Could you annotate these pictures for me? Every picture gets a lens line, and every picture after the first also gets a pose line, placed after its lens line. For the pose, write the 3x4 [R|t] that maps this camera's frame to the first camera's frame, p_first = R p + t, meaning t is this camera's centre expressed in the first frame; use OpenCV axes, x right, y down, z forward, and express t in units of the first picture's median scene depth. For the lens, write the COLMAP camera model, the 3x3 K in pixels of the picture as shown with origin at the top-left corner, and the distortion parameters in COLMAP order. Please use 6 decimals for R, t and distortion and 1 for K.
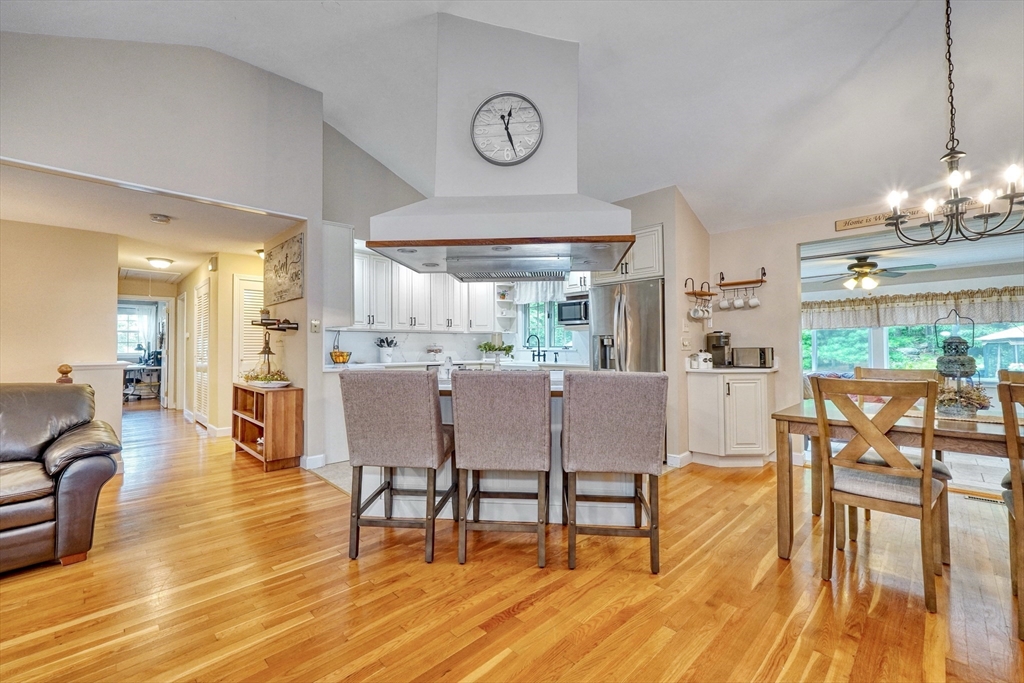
lens RADIAL K [[423.2, 0, 510.9], [0, 423.2, 338.7], [0, 0, 1]] dist [-0.002228, 0.000119]
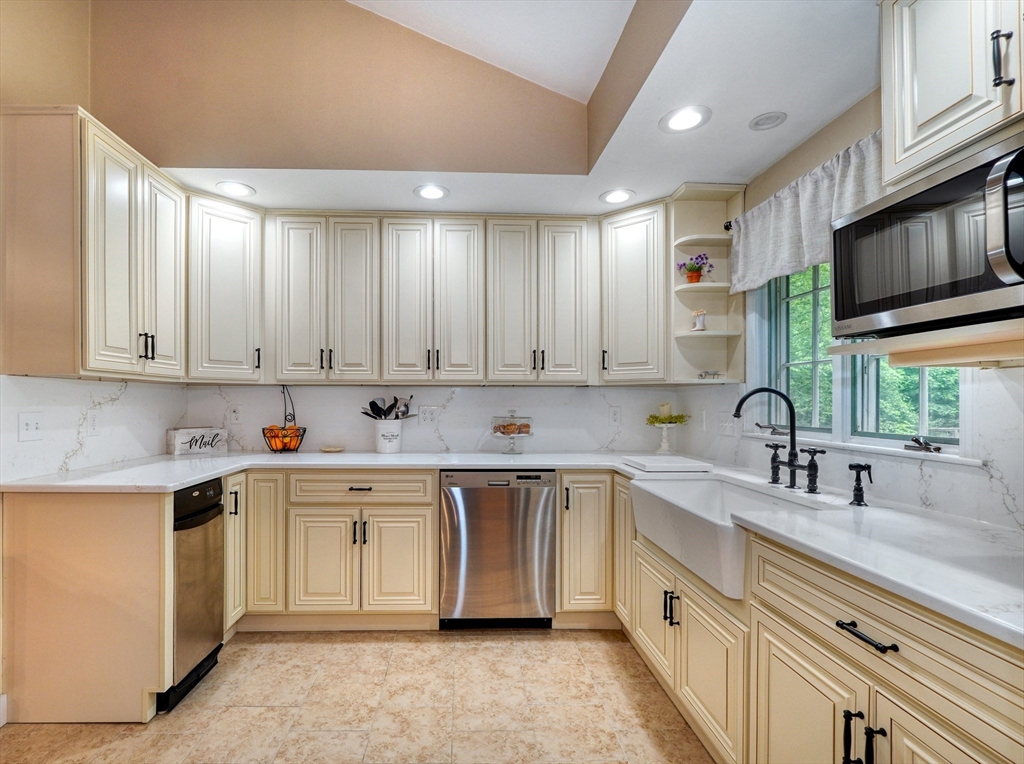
lens RADIAL K [[467.9, 0, 513.0], [0, 467.9, 390.0], [0, 0, 1]] dist [-0.000885, -0.000001]
pose [[0.719777, -0.007635, -0.694164, 0.144262], [0.007584, 0.999966, -0.003135, -0.008081], [0.694164, -0.003008, 0.719810, 0.669465]]
